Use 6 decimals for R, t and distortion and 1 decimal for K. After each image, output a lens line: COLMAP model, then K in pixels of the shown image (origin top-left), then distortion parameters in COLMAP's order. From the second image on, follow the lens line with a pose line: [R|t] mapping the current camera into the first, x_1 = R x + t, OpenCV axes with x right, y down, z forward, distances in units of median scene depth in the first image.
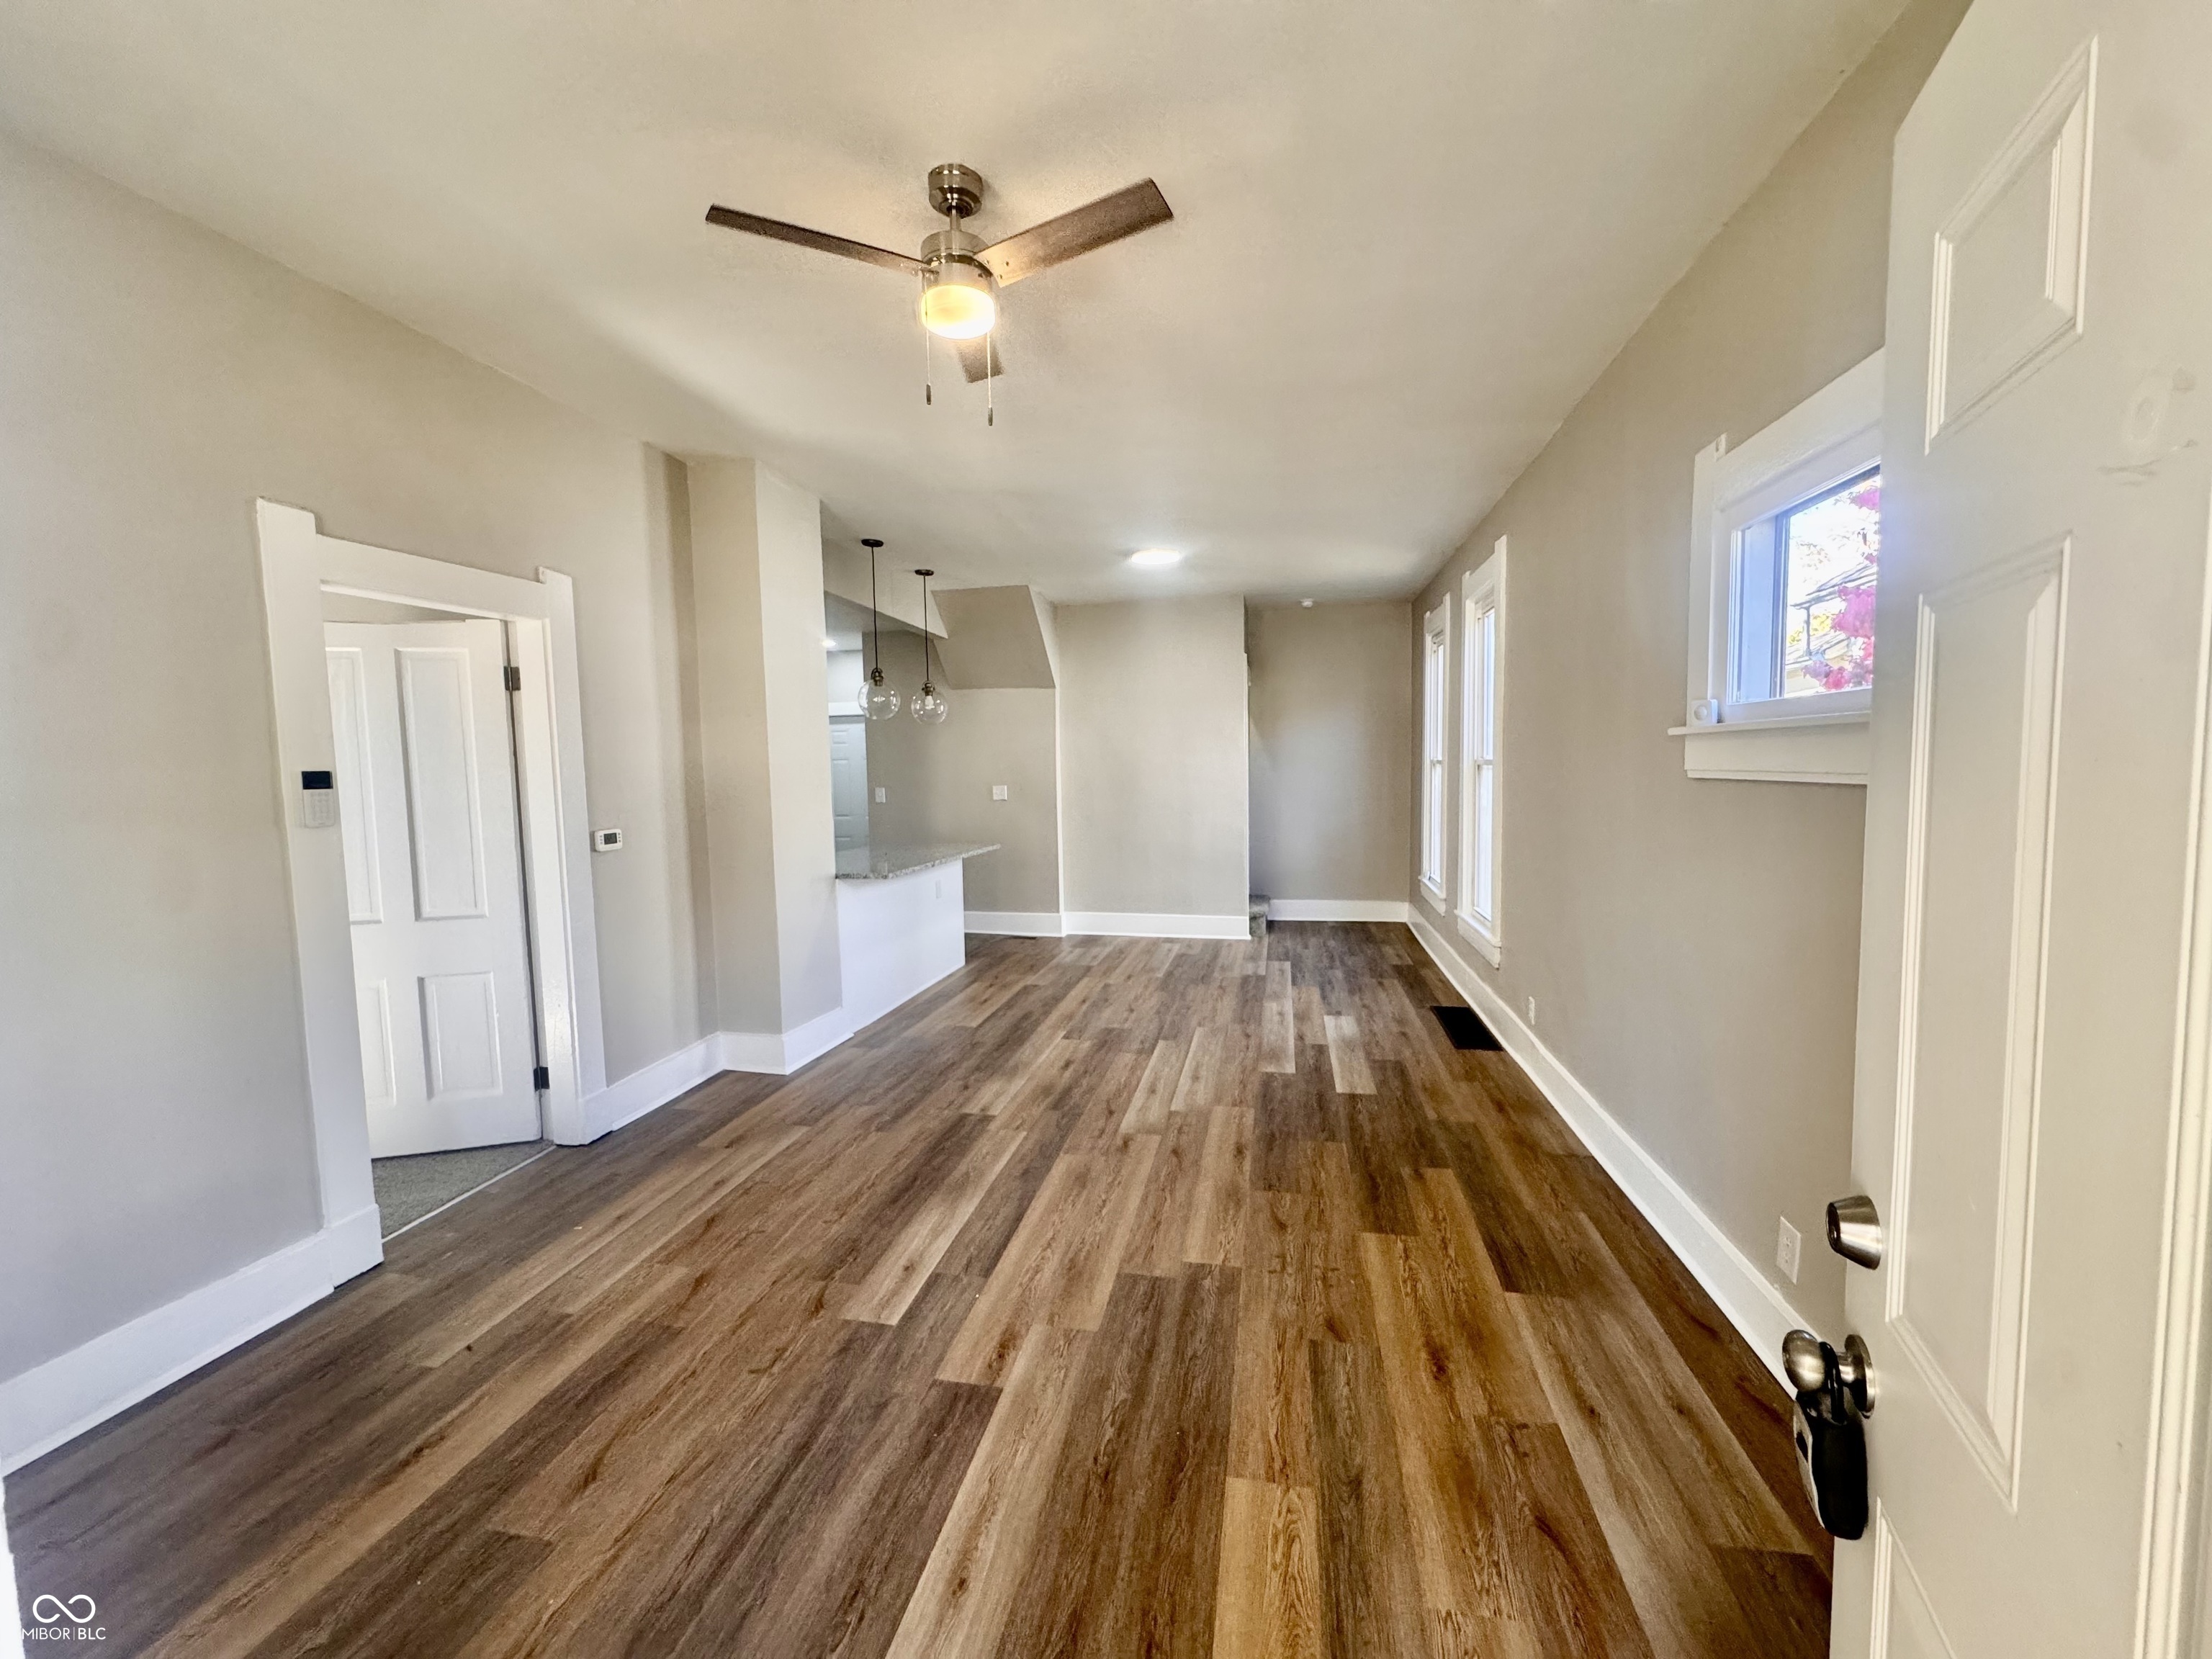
lens RADIAL K [[885.1, 0, 1106.0], [0, 885.1, 829.5], [0, 0, 1]] dist [-0.000153, 0.000003]
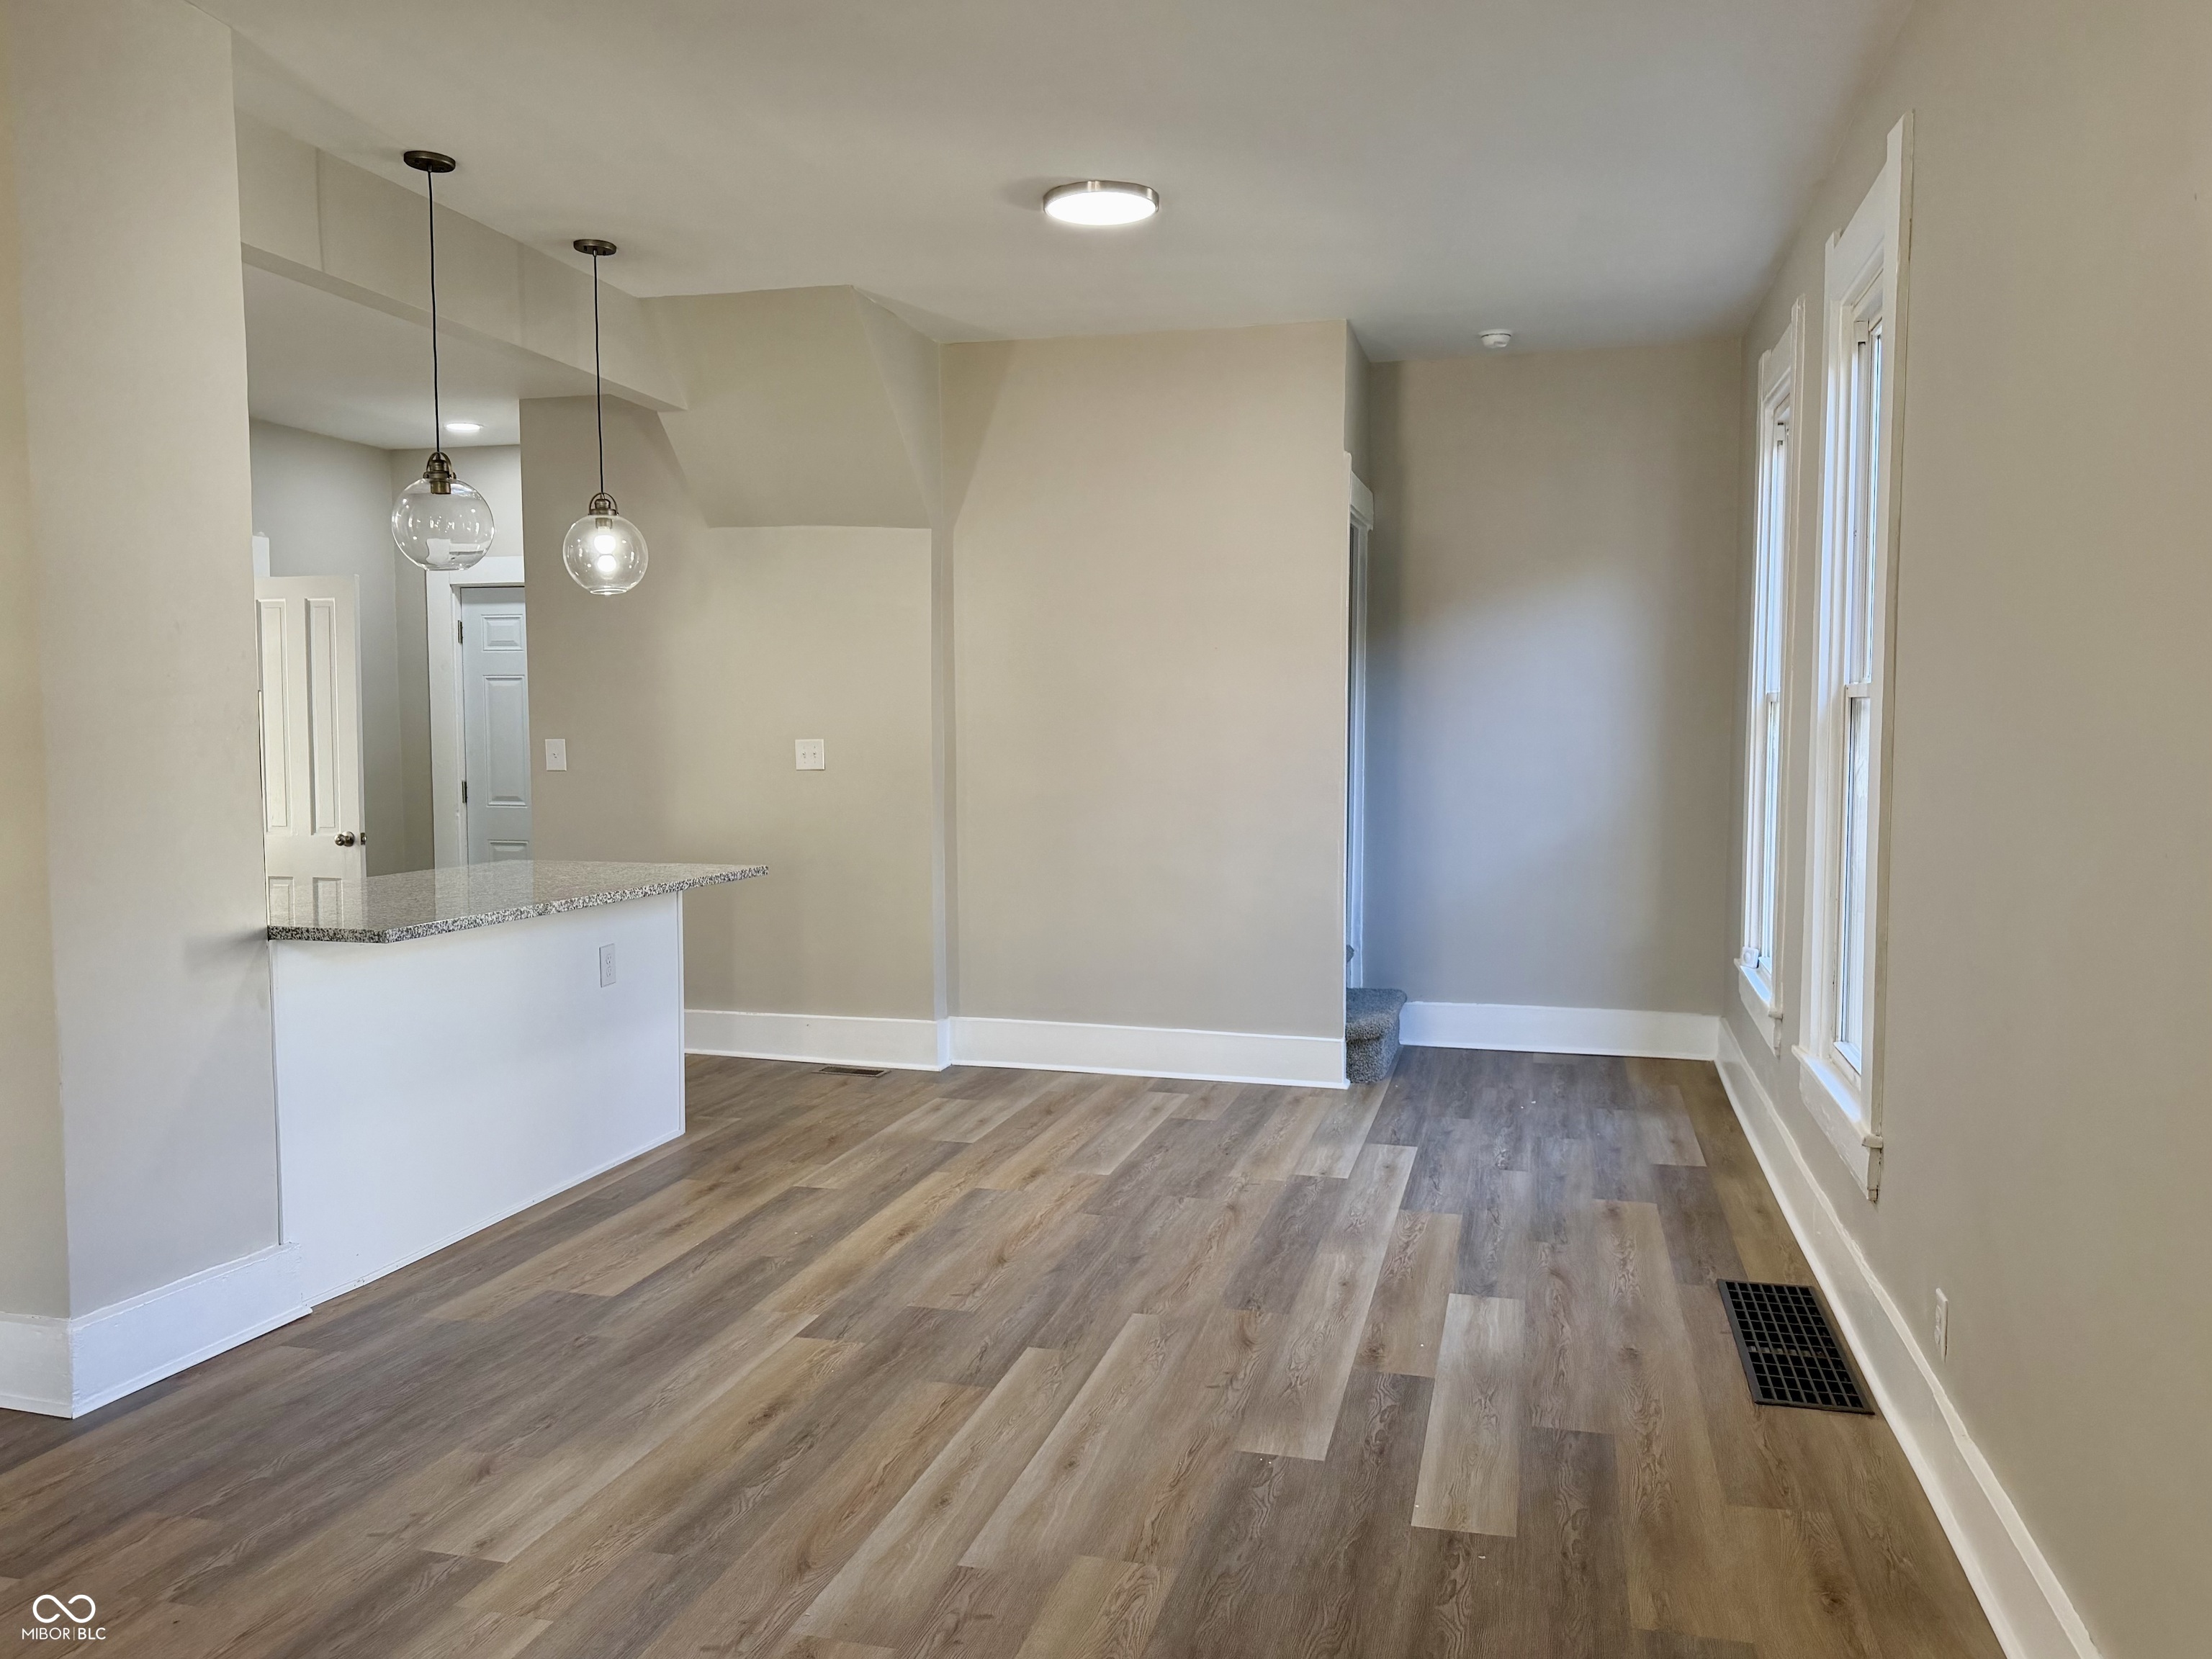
lens RADIAL K [[1556.3, 0, 1106.0], [0, 1556.3, 829.5], [0, 0, 1]] dist [0.052104, -0.070154]
pose [[0.994079, 0.019716, -0.106853, 0.168599], [-0.019475, 0.999805, 0.003300, -0.015407], [0.106897, -0.001199, 0.994269, 0.243967]]
